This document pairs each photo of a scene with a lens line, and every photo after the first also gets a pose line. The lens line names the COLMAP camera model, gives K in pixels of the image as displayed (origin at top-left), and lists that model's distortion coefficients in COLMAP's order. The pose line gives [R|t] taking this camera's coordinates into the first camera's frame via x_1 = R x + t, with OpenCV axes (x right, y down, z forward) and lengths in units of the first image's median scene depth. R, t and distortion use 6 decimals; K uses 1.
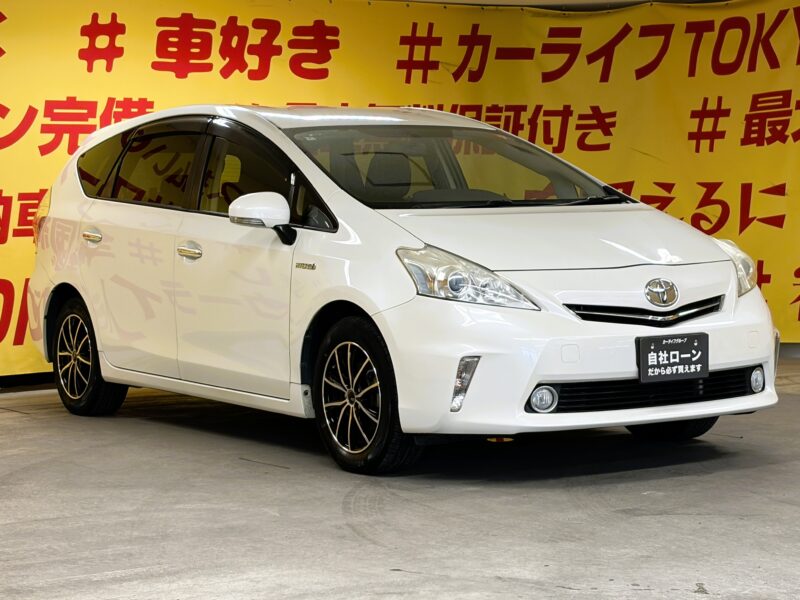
lens RADIAL K [[1784.2, 0, 400.0], [0, 1784.2, 300.0], [0, 0, 1]] dist [0.073912, -0.025729]
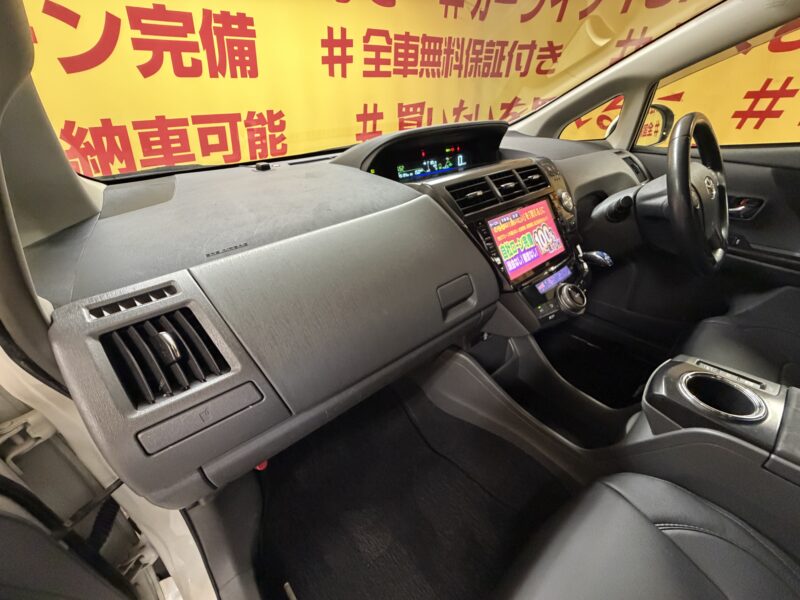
lens RADIAL K [[320.3, 0, 400.0], [0, 320.3, 300.0], [0, 0, 1]] dist [0.000673, -0.000207]
pose [[0.991687, -0.089998, 0.091963, -0.073854], [0.036974, 0.883868, 0.466273, -0.042156], [-0.123247, -0.458997, 0.879848, 0.662153]]
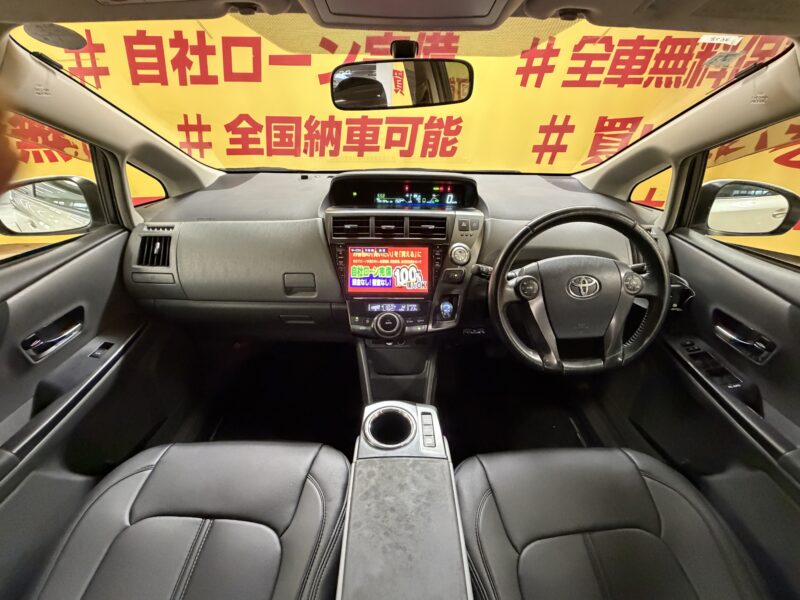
lens RADIAL K [[344.5, 0, 400.0], [0, 344.5, 300.0], [0, 0, 1]] dist [0.008501, -0.000489]
pose [[0.842976, 0.291765, -0.451957, -0.010815], [-0.053546, 0.881480, 0.469175, -0.054414], [0.535280, -0.371303, 0.758689, 0.654488]]
